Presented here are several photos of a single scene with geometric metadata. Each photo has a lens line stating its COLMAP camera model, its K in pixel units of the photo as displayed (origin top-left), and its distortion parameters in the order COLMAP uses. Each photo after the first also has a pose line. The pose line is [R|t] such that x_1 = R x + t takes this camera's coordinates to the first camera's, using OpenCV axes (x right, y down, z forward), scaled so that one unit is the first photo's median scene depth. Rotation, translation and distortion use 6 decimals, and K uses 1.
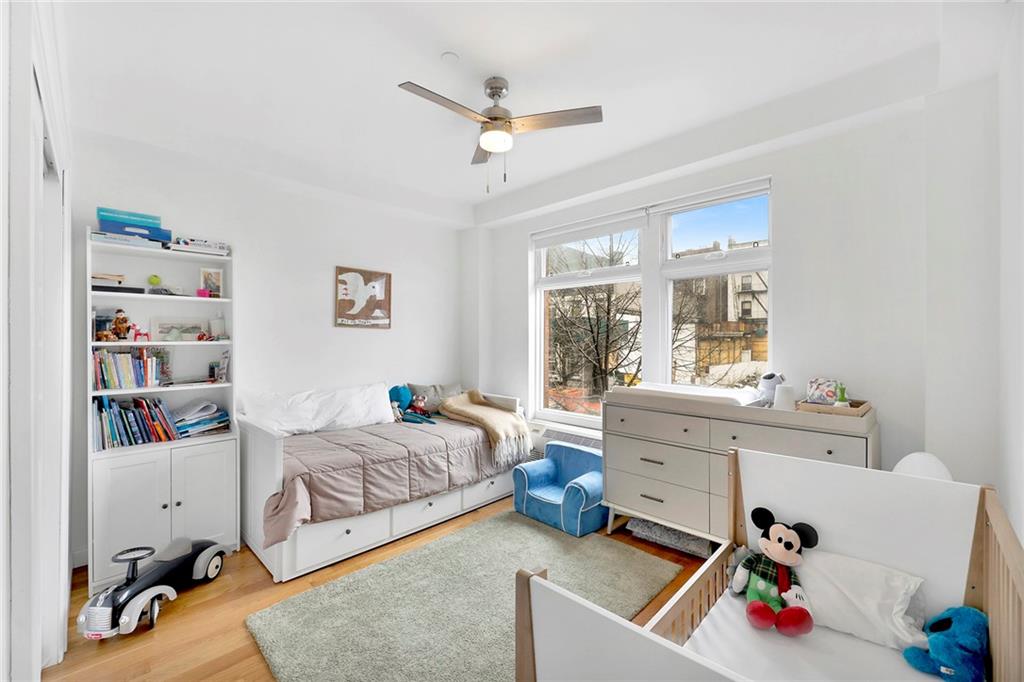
lens RADIAL K [[410.5, 0, 510.8], [0, 410.5, 340.6], [0, 0, 1]] dist [-0.017643, -0.000398]
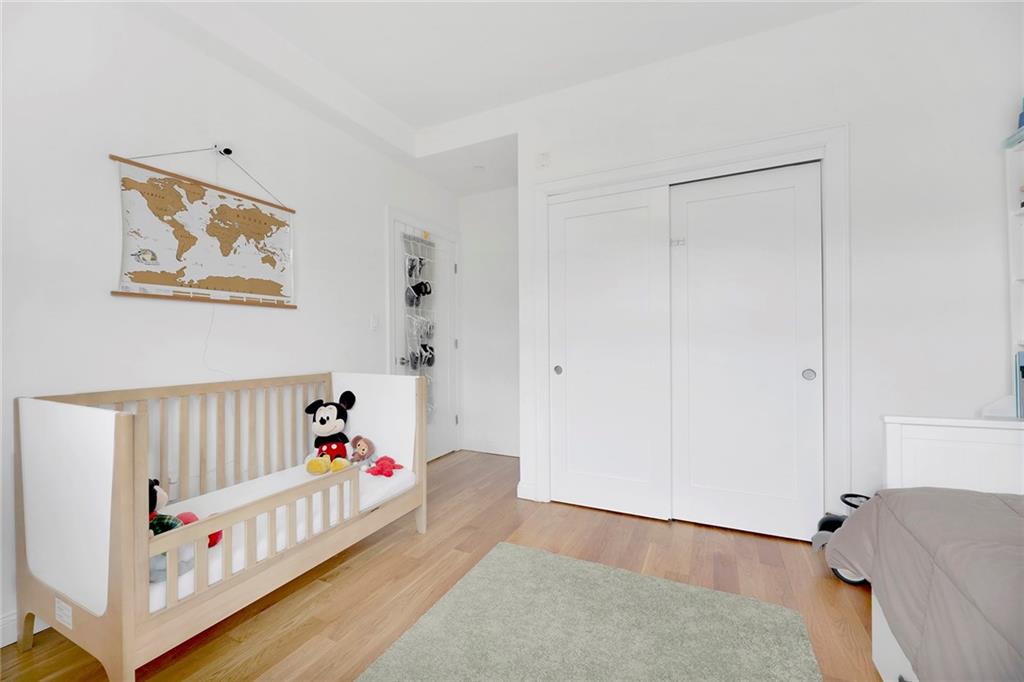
lens RADIAL K [[410.5, 0, 511.0], [0, 410.5, 342.5], [0, 0, 1]] dist [-0.017643, -0.000398]
pose [[-0.949081, 0.001079, -0.315032, 0.096916], [0.001447, 0.999999, -0.000934, 0.093225], [0.315030, -0.001342, -0.949081, 1.039435]]
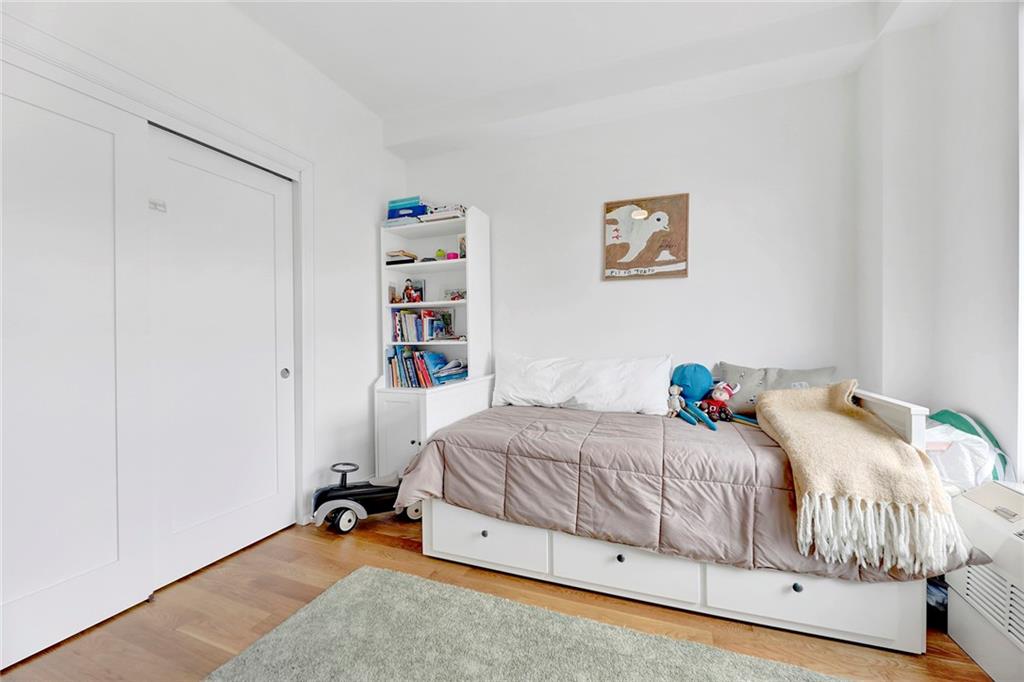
lens RADIAL K [[410.5, 0, 508.4], [0, 410.5, 339.8], [0, 0, 1]] dist [-0.017643, -0.000398]
pose [[0.393887, -0.003689, -0.919152, 0.257383], [0.008409, 0.999965, -0.000410, 0.091148], [0.919121, -0.007568, 0.393904, 0.613130]]
